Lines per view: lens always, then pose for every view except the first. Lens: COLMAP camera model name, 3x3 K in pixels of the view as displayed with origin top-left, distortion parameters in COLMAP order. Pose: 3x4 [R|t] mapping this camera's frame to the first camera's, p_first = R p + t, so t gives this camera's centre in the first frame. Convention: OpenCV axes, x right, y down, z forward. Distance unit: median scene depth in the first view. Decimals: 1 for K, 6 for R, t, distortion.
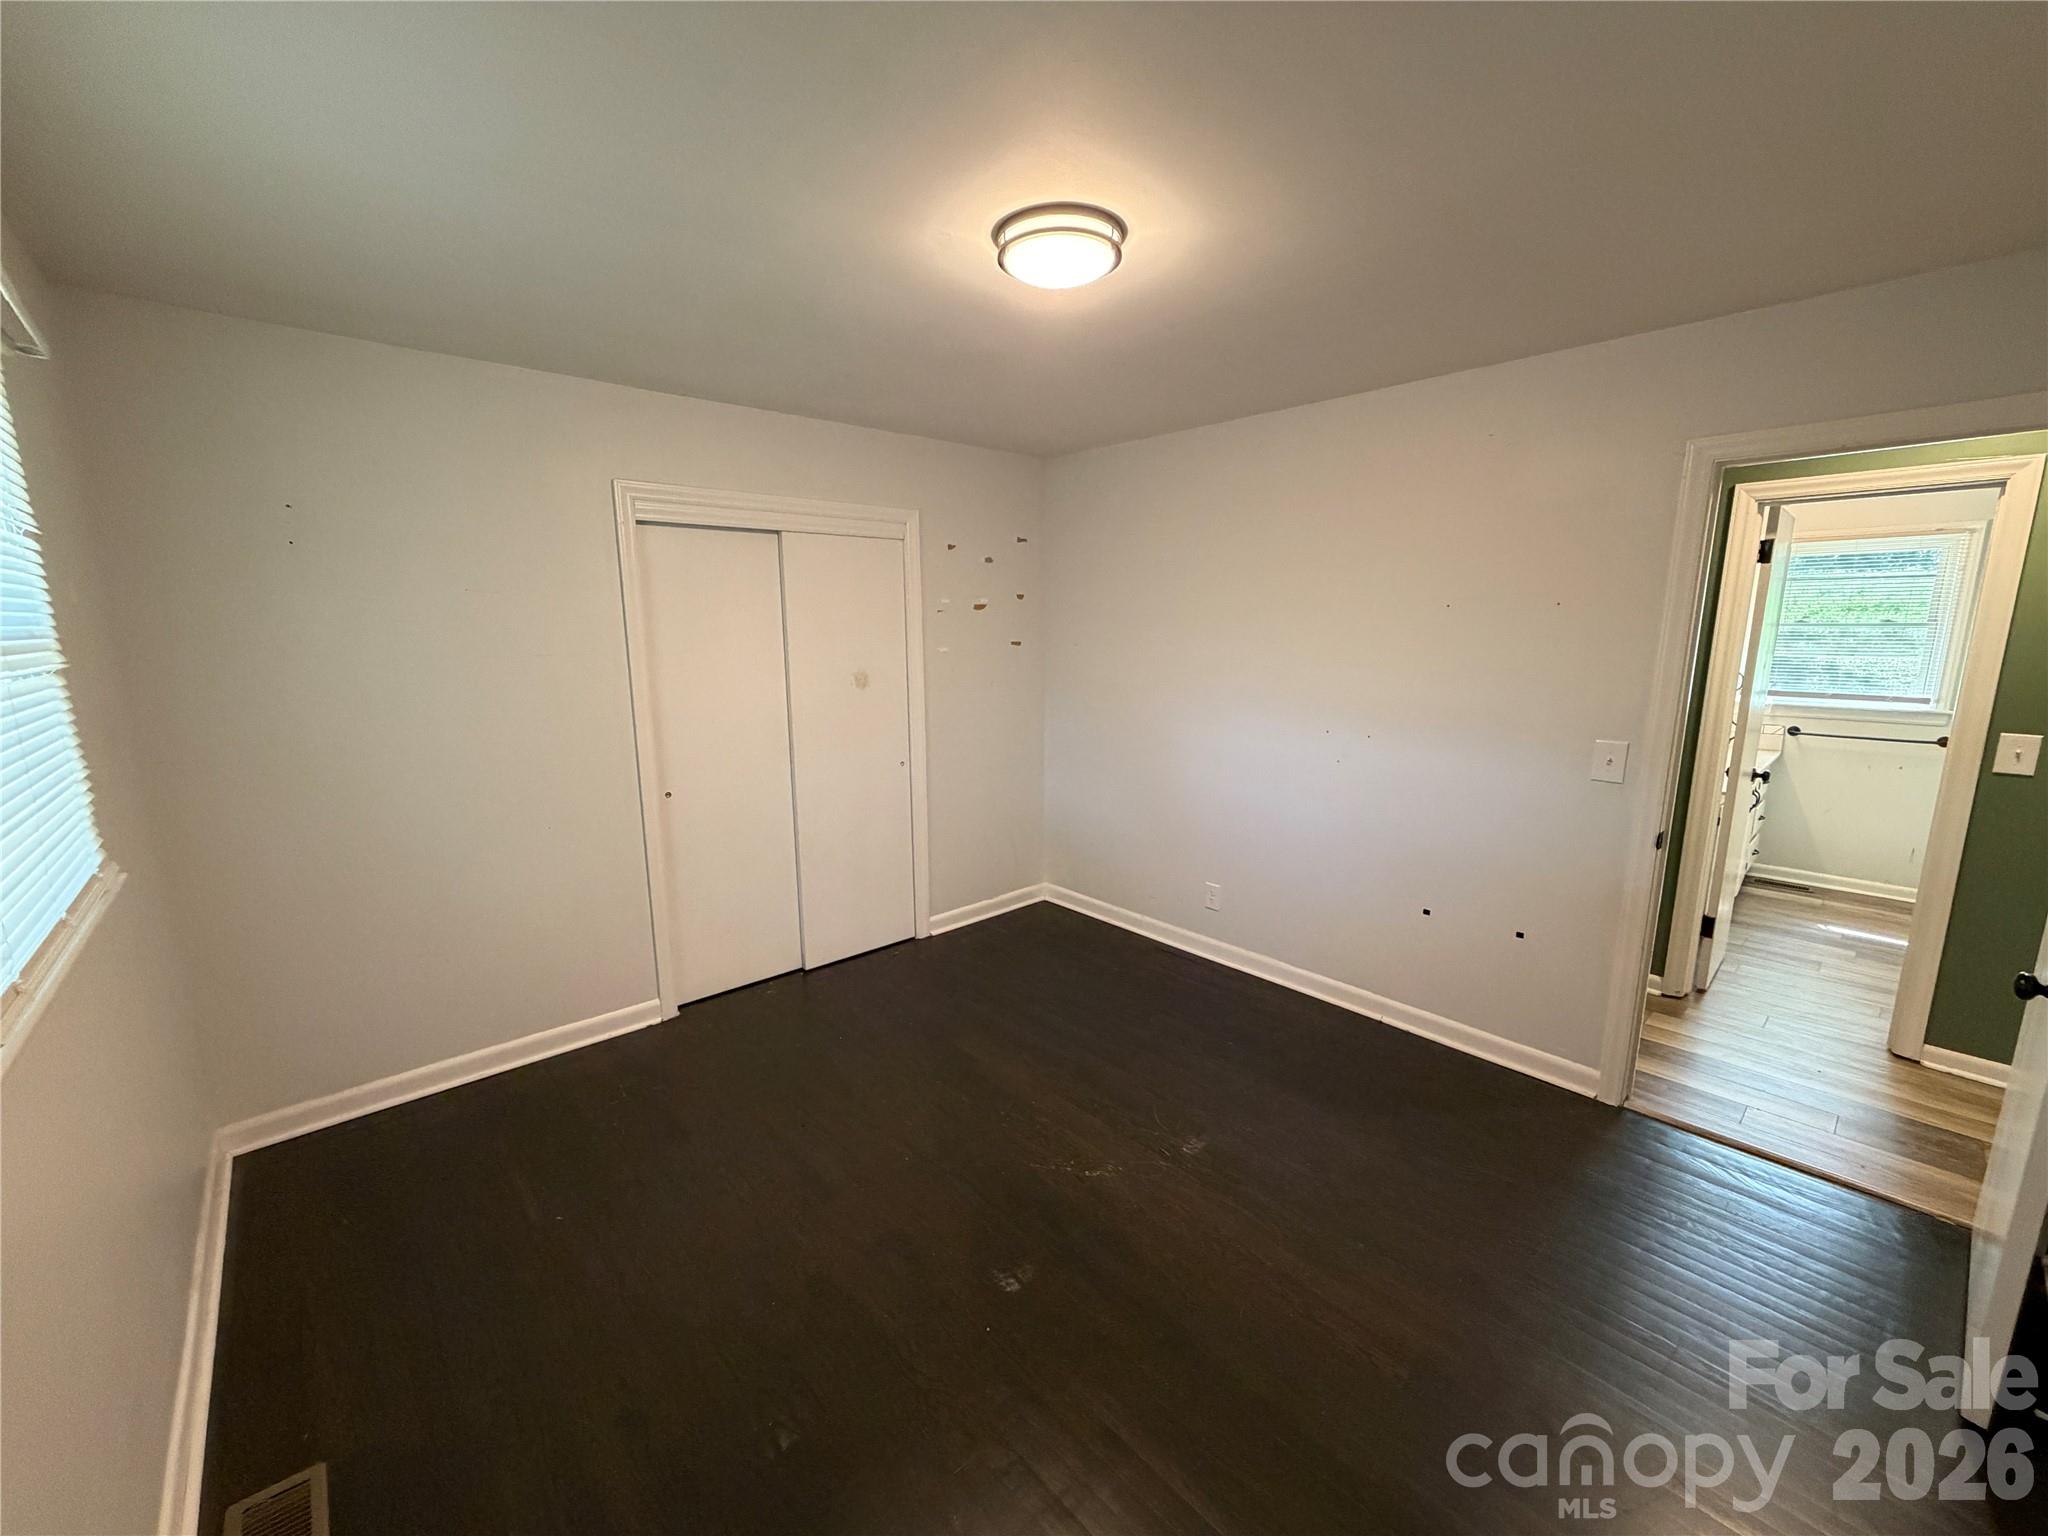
lens RADIAL K [[816.0, 0, 1016.2], [0, 816.0, 769.6], [0, 0, 1]] dist [0.000472, -0.000206]
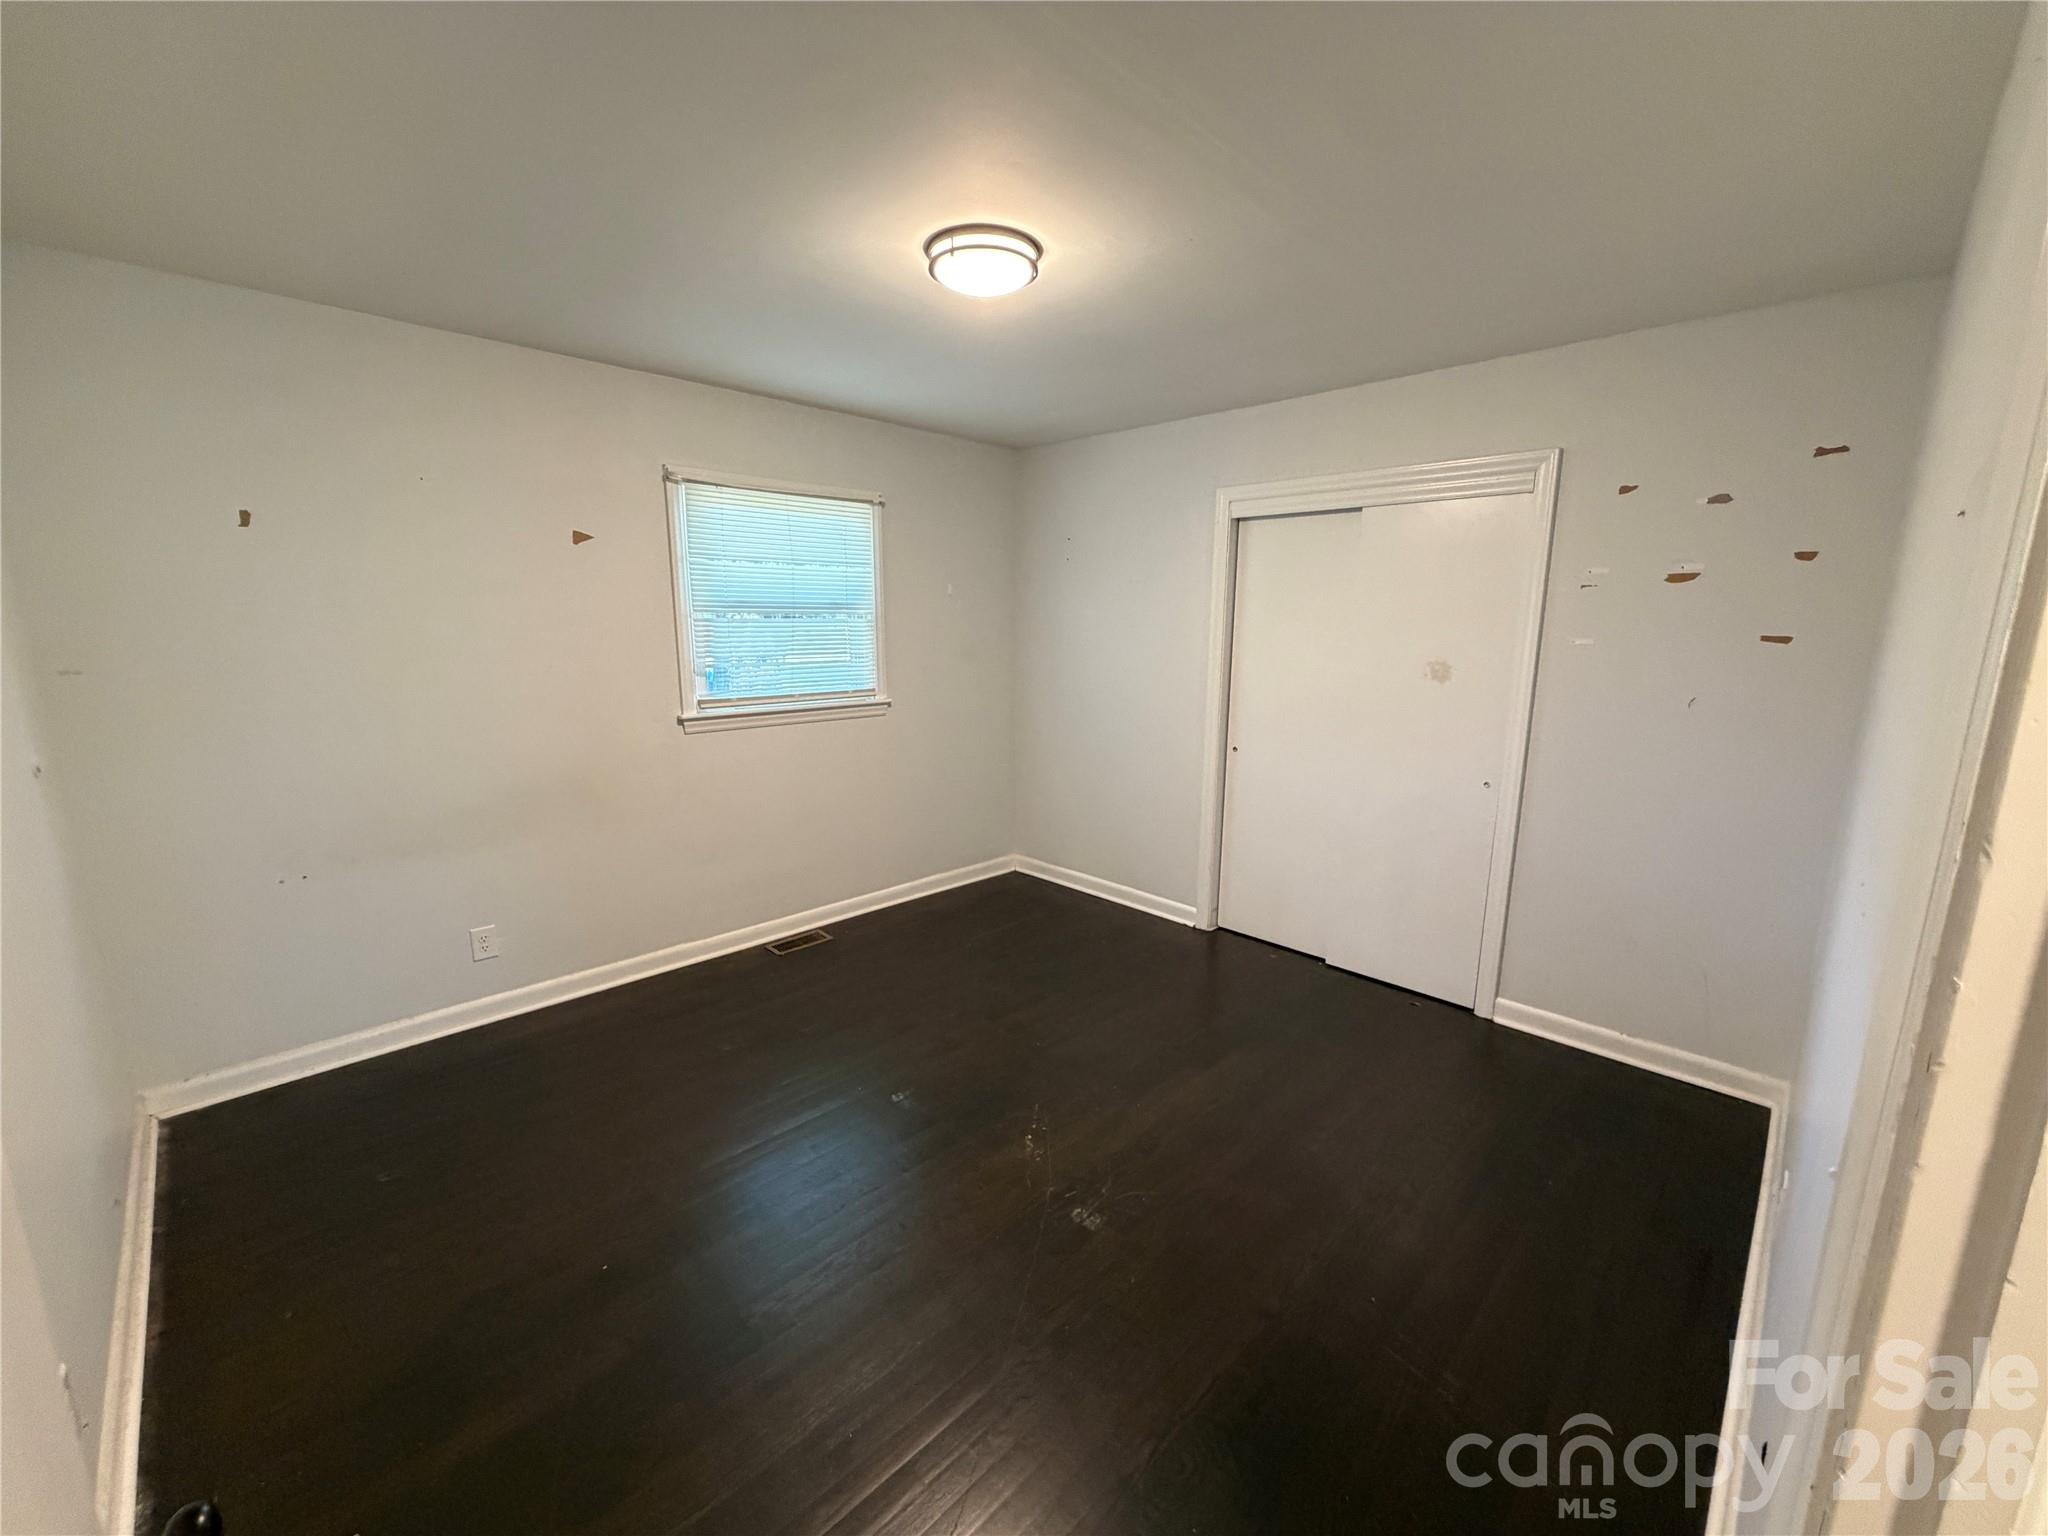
lens RADIAL K [[816.0, 0, 1016.2], [0, 816.0, 769.6], [0, 0, 1]] dist [0.000472, -0.000206]
pose [[0.046889, 0.198810, -0.978916, 0.699876], [-0.174537, 0.966549, 0.187939, -0.105112], [0.983534, 0.162044, 0.080020, 0.580806]]
